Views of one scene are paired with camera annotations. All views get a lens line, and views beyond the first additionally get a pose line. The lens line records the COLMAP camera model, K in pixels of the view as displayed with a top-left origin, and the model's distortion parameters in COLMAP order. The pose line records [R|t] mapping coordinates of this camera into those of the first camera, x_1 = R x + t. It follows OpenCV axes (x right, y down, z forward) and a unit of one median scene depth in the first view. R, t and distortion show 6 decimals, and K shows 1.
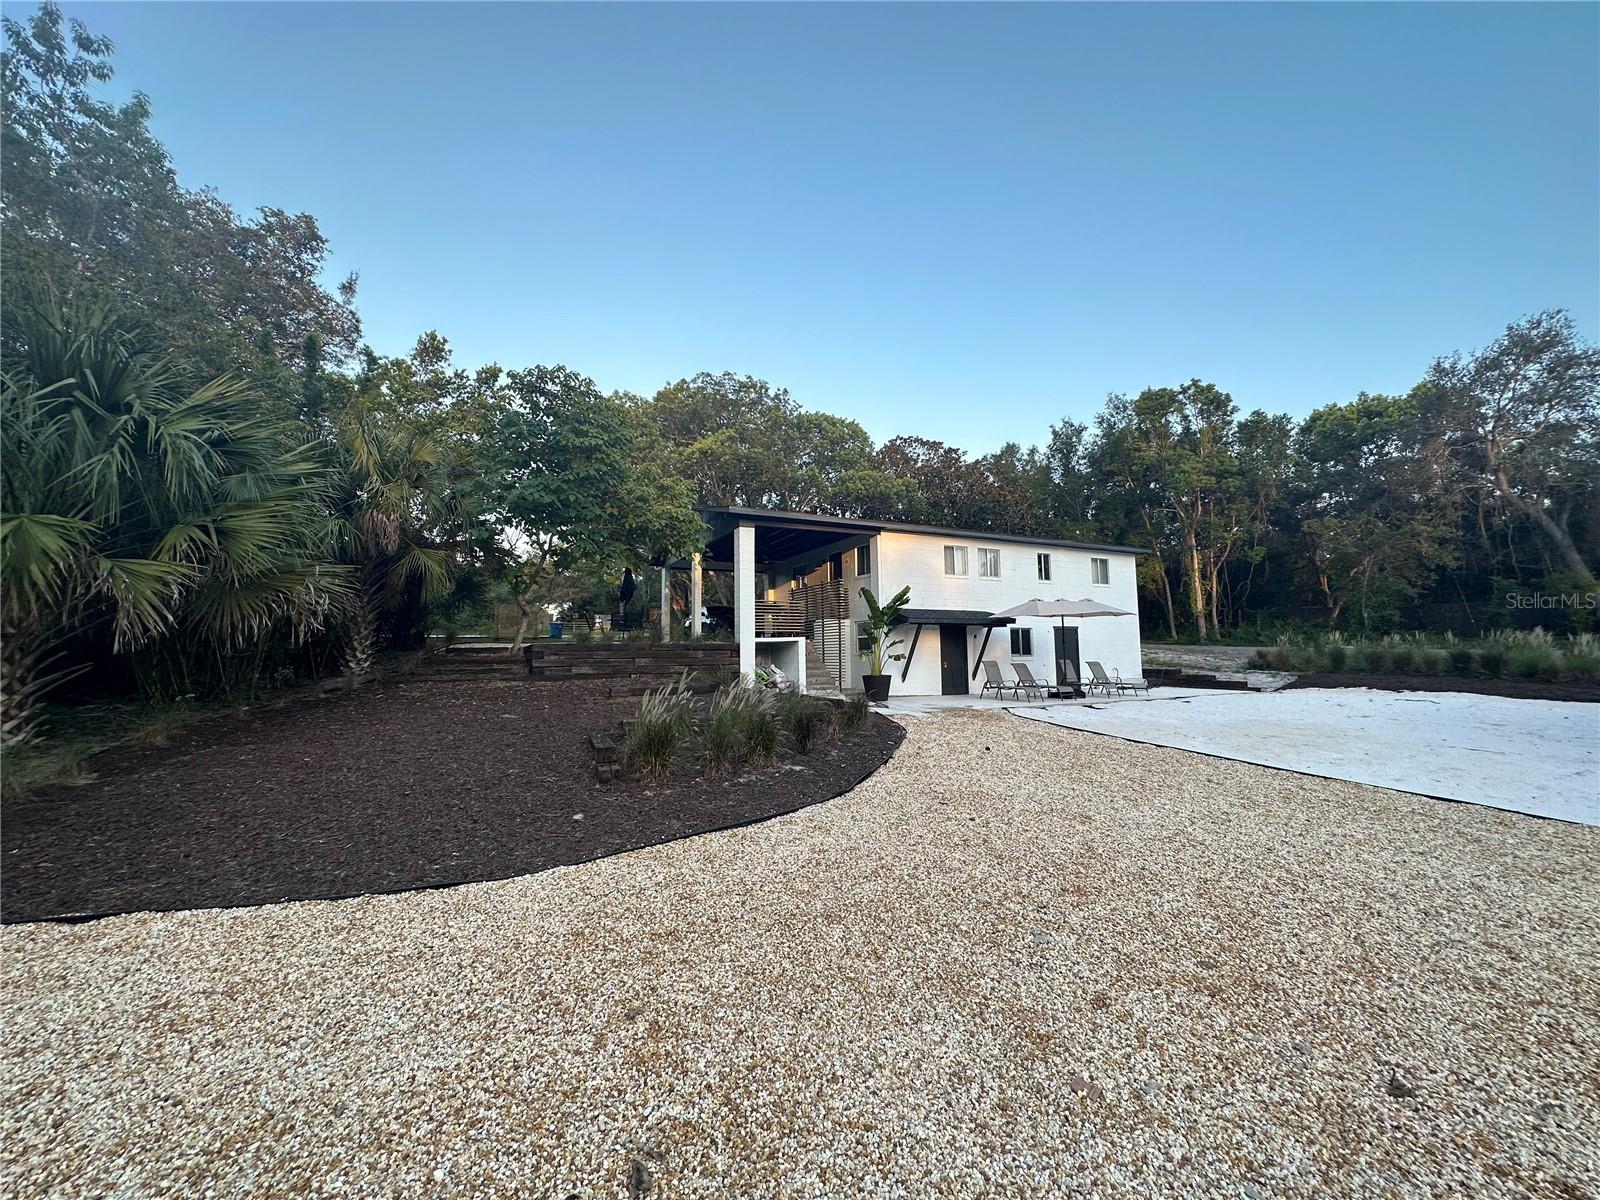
lens RADIAL K [[641.3, 0, 798.3], [0, 641.3, 602.5], [0, 0, 1]] dist [-0.004416, 0.000788]
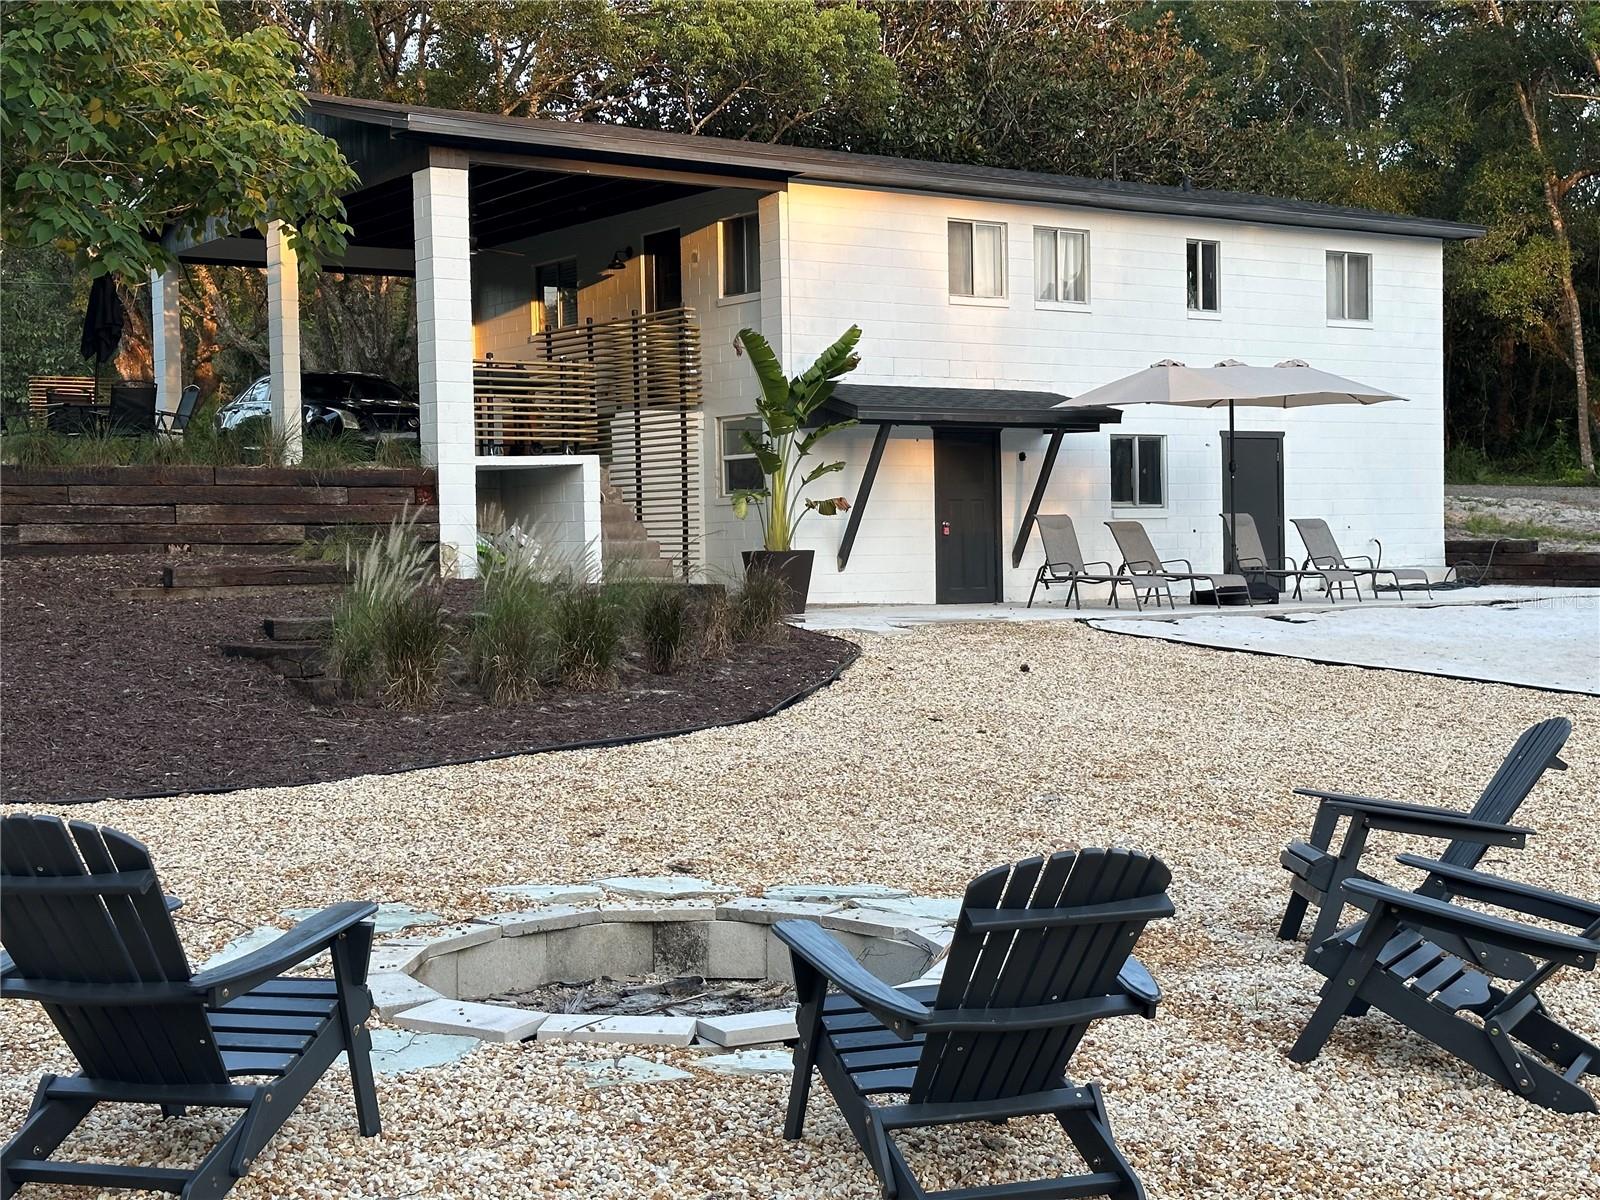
lens RADIAL K [[2226.7, 0, 809.5], [0, 2226.7, 592.4], [0, 0, 1]] dist [0.128972, 0.000000]
pose [[0.986924, -0.009183, 0.160922, -0.068164], [-0.007618, 0.994602, 0.103481, -0.003816], [-0.161003, -0.103354, 0.981527, -0.307650]]
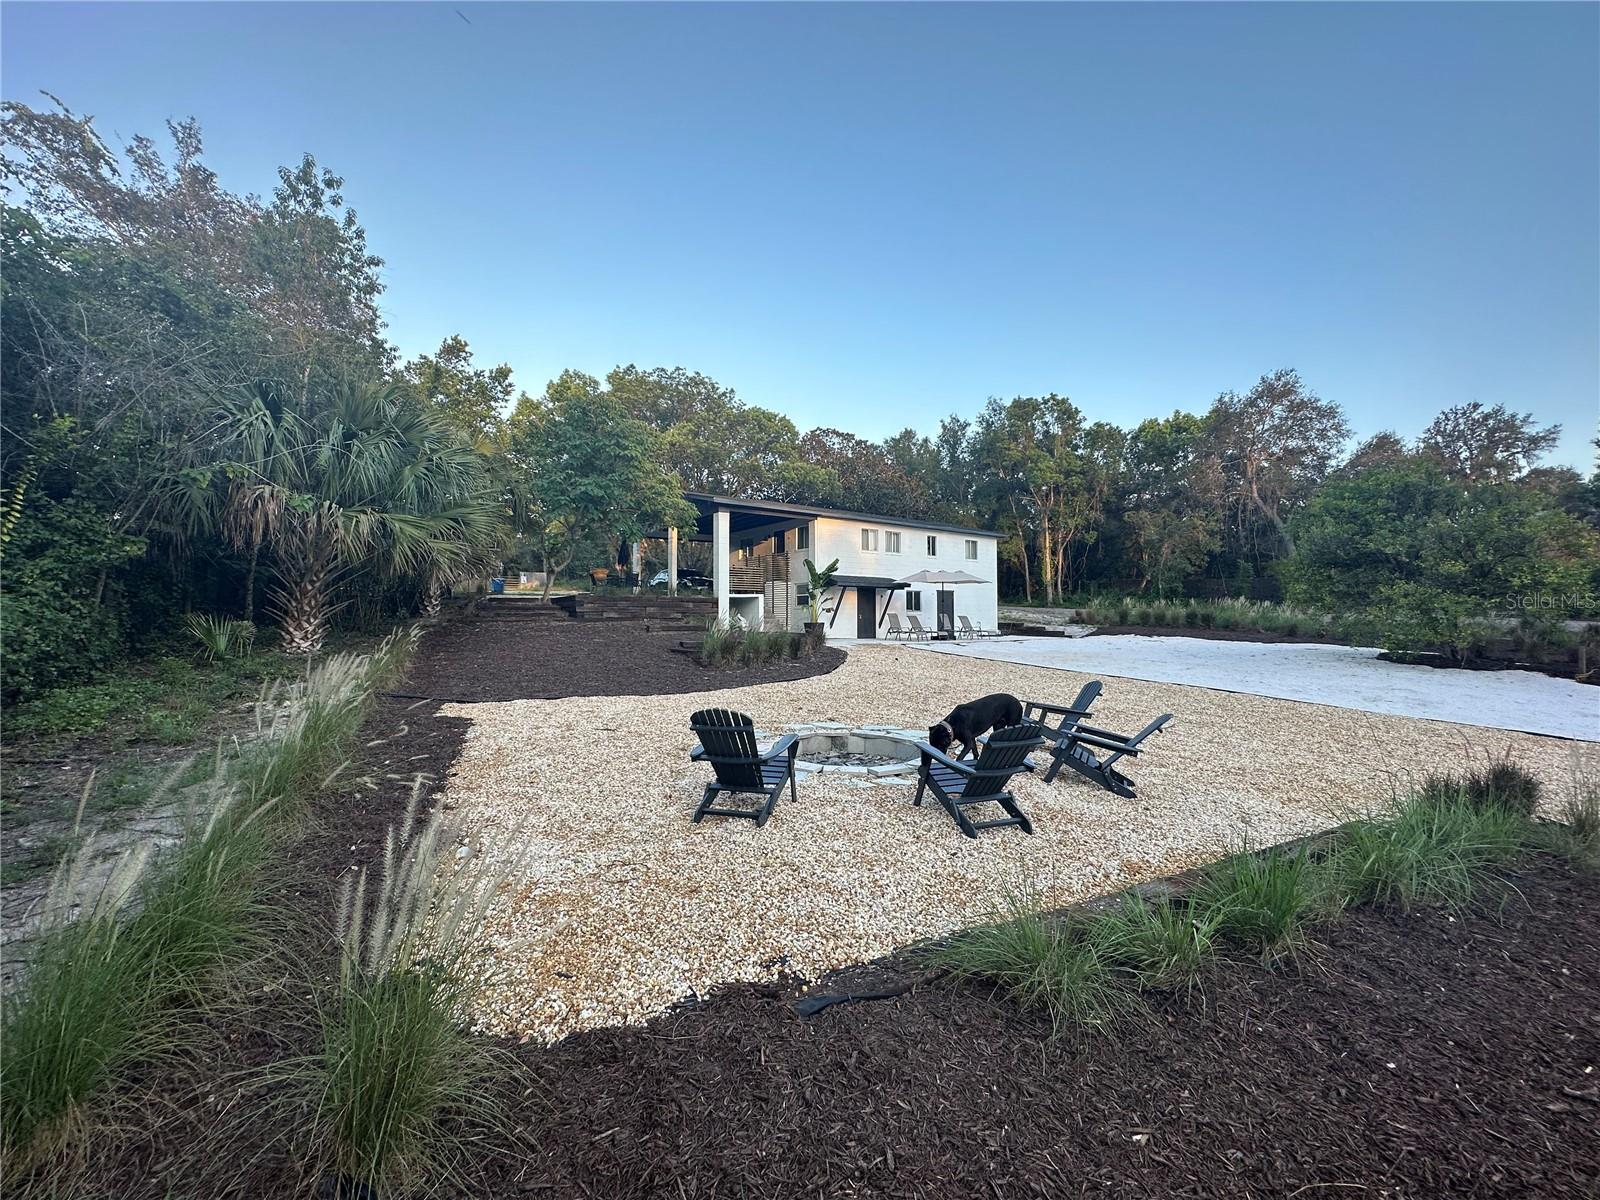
lens RADIAL K [[641.3, 0, 799.5], [0, 641.3, 601.7], [0, 0, 1]] dist [-0.004416, 0.000788]
pose [[0.986115, 0.015369, 0.165349, -0.114788], [-0.024981, 0.998107, 0.056208, -0.007265], [-0.164172, -0.059558, 0.984632, -0.296249]]
